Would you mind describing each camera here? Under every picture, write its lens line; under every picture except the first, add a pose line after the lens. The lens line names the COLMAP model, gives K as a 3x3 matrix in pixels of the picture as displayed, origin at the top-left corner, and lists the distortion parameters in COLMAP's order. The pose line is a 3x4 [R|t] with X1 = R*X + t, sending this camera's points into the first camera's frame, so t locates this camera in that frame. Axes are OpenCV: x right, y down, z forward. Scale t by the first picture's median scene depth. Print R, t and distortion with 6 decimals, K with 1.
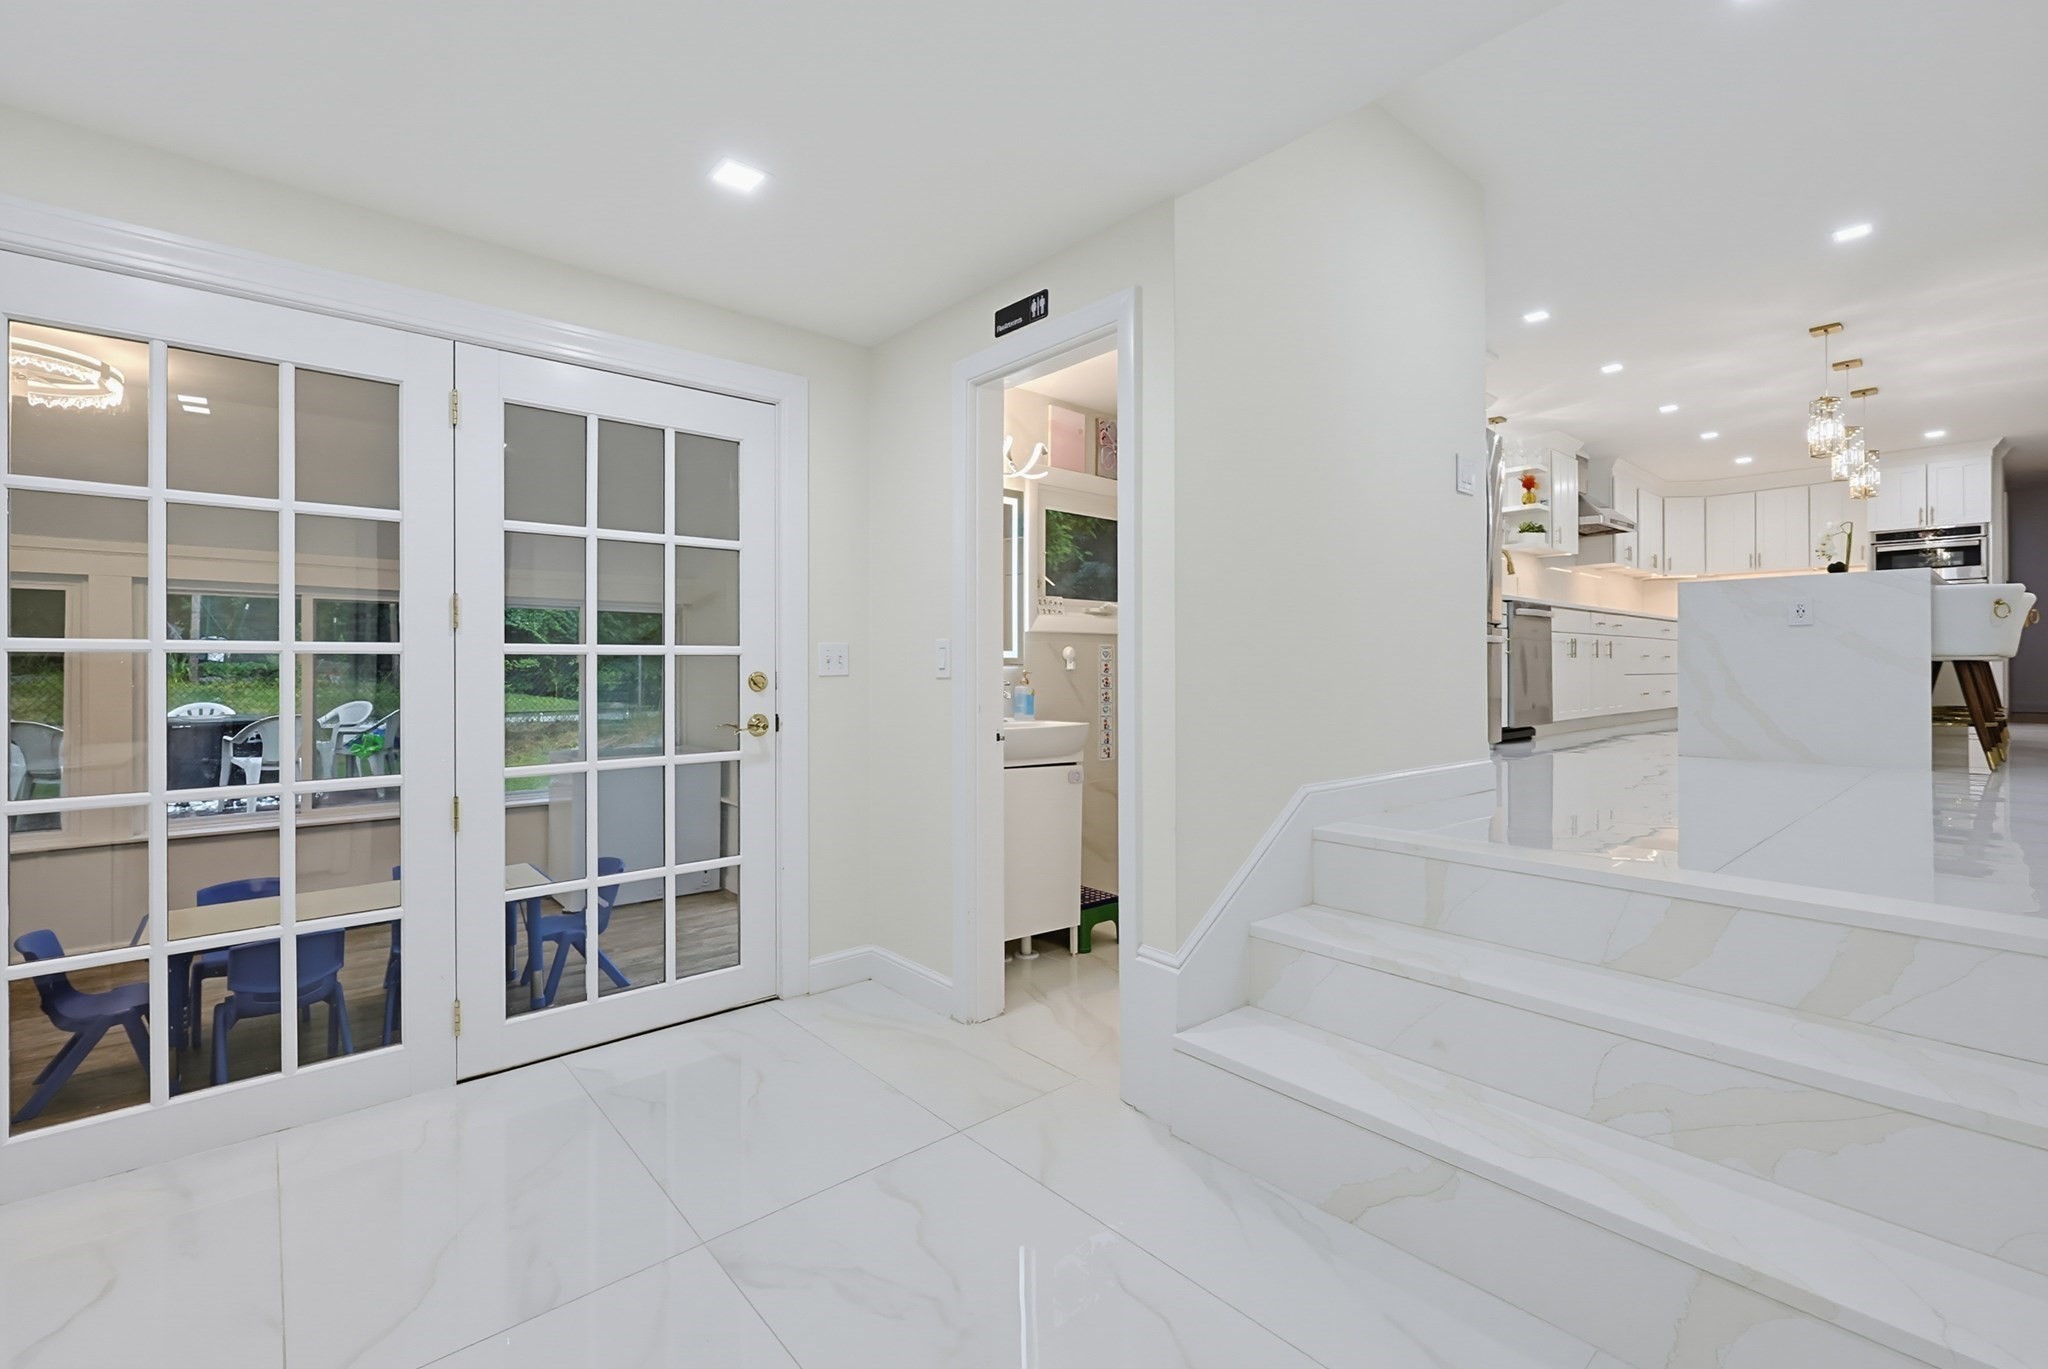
lens RADIAL K [[889.9, 0, 1022.7], [0, 889.9, 669.8], [0, 0, 1]] dist [0.007382, 0.001026]
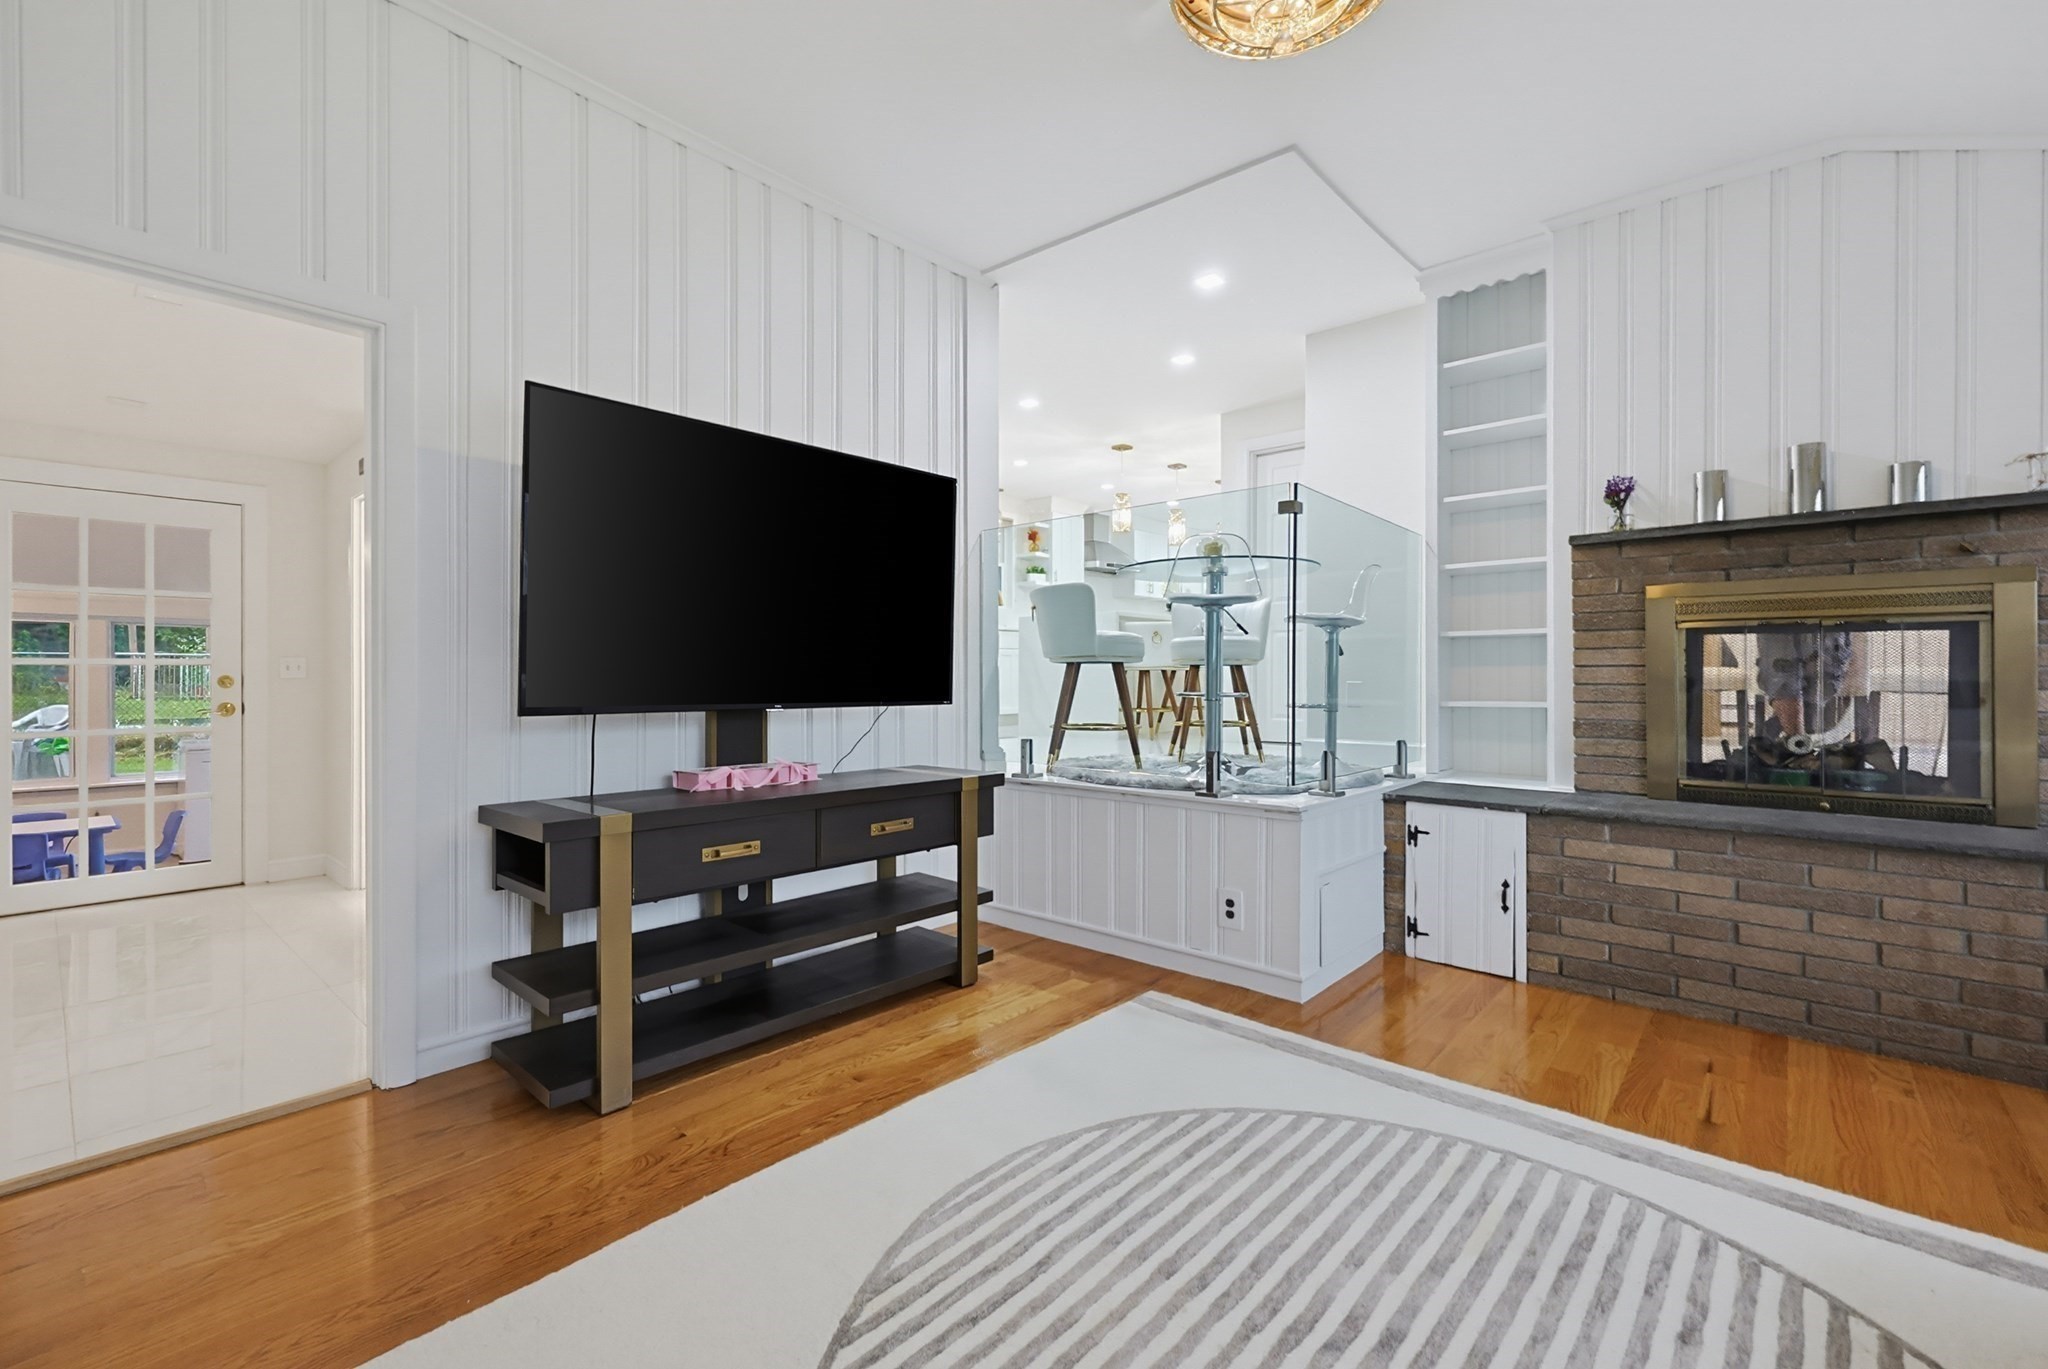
lens RADIAL K [[889.9, 0, 1025.3], [0, 889.9, 675.3], [0, 0, 1]] dist [0.007382, 0.001026]
pose [[0.991841, -0.000732, 0.127482, 0.384613], [0.001123, 0.999995, -0.003000, 0.003211], [-0.127480, 0.003118, 0.991836, -0.321869]]
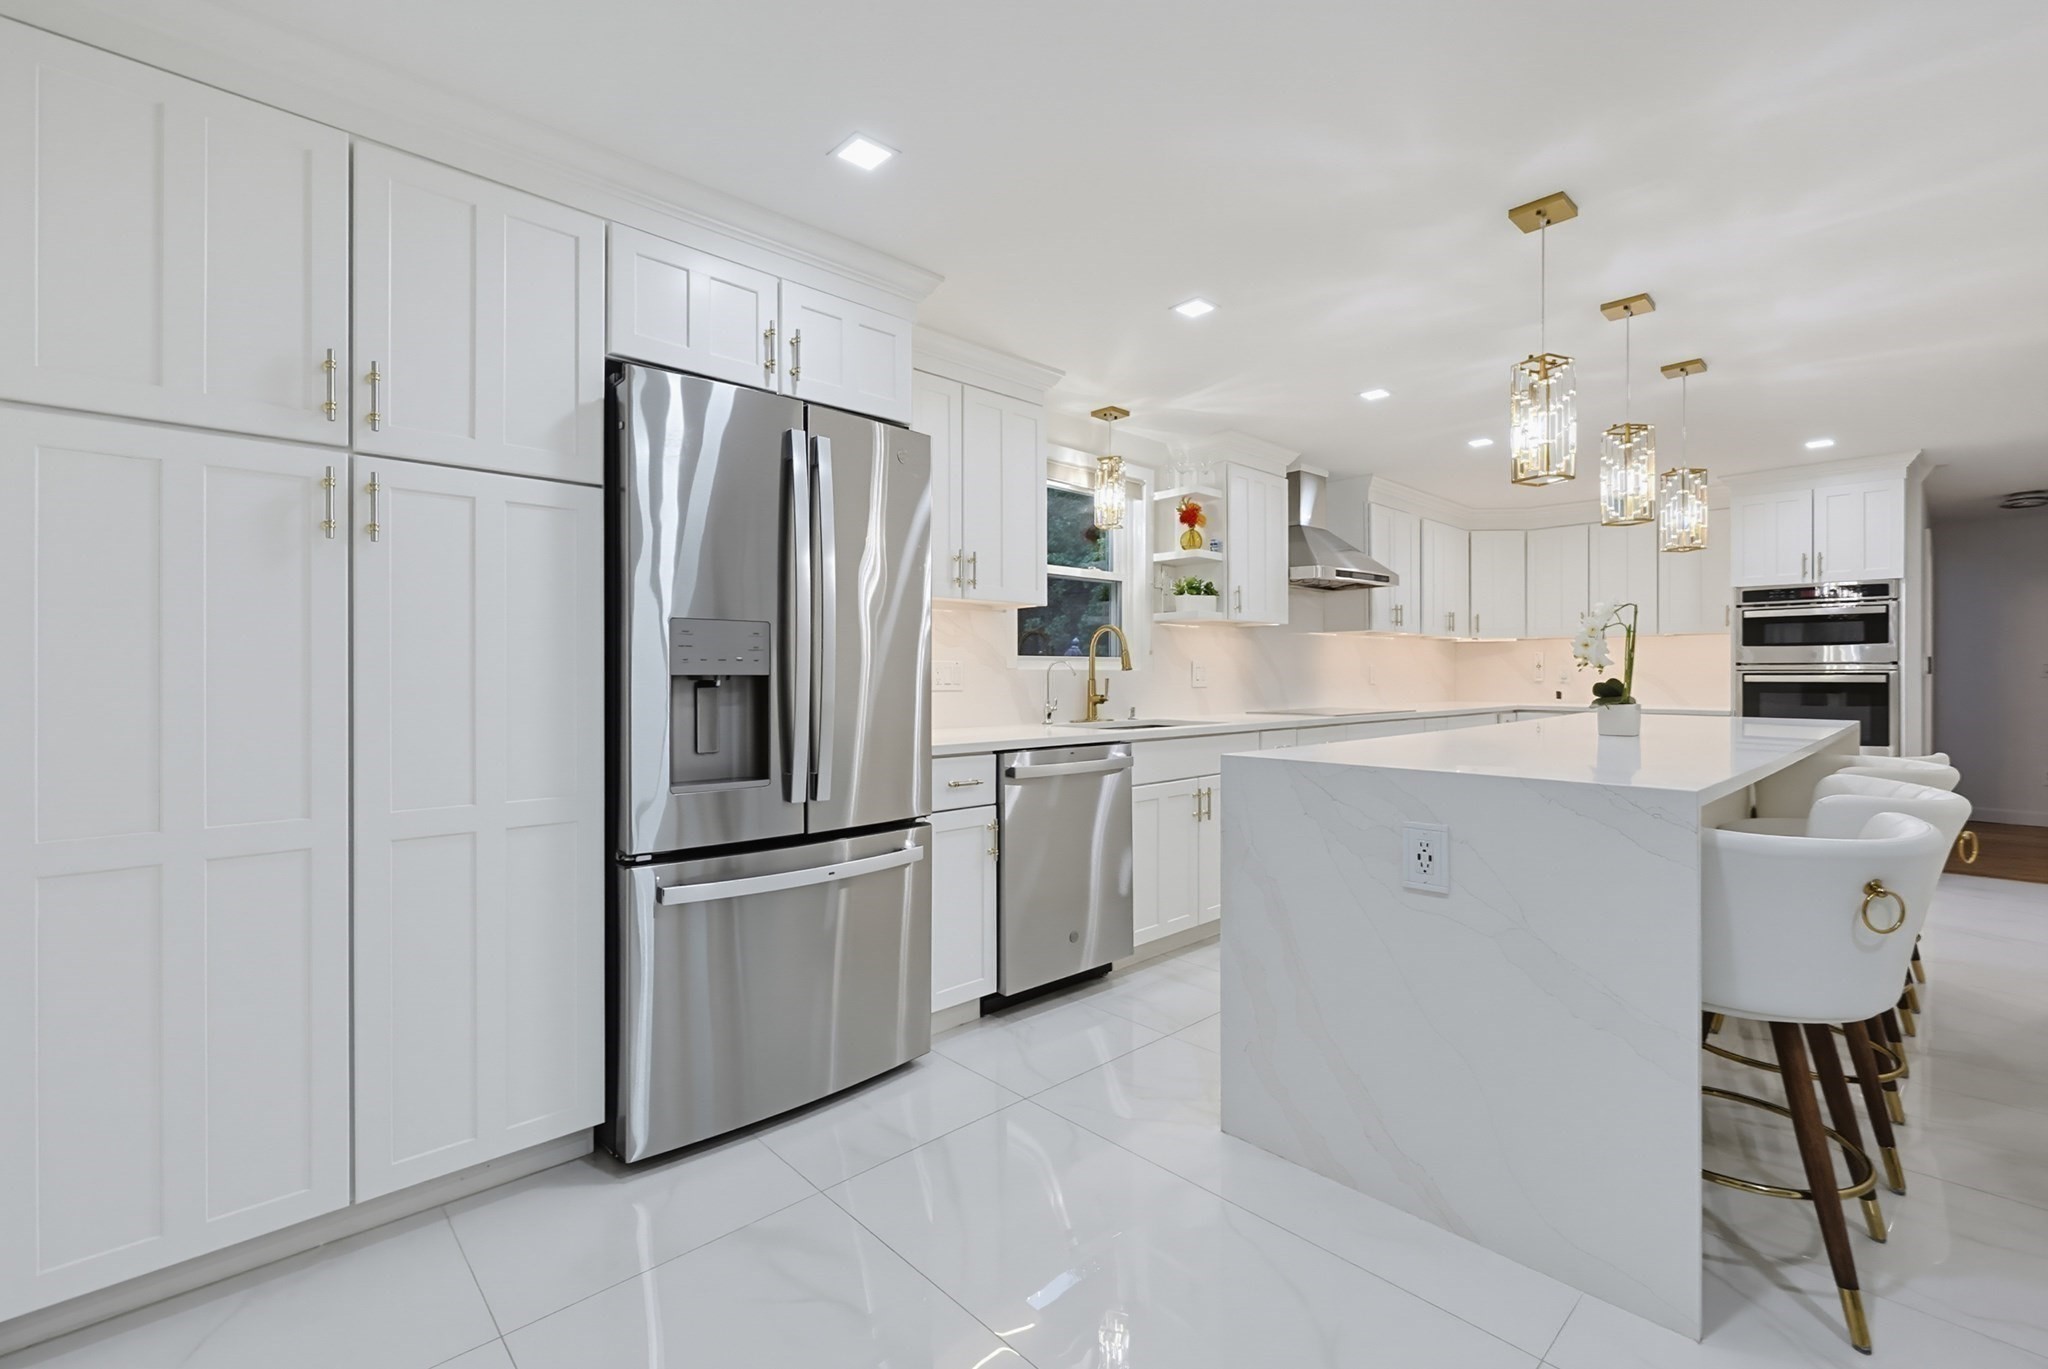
lens RADIAL K [[889.9, 0, 1024.6], [0, 889.9, 687.5], [0, 0, 1]] dist [0.007382, 0.001026]
pose [[0.999431, -0.000456, 0.033724, 0.429537], [0.000074, 0.999936, 0.011329, -0.095995], [-0.033727, -0.011320, 0.999367, 0.379861]]
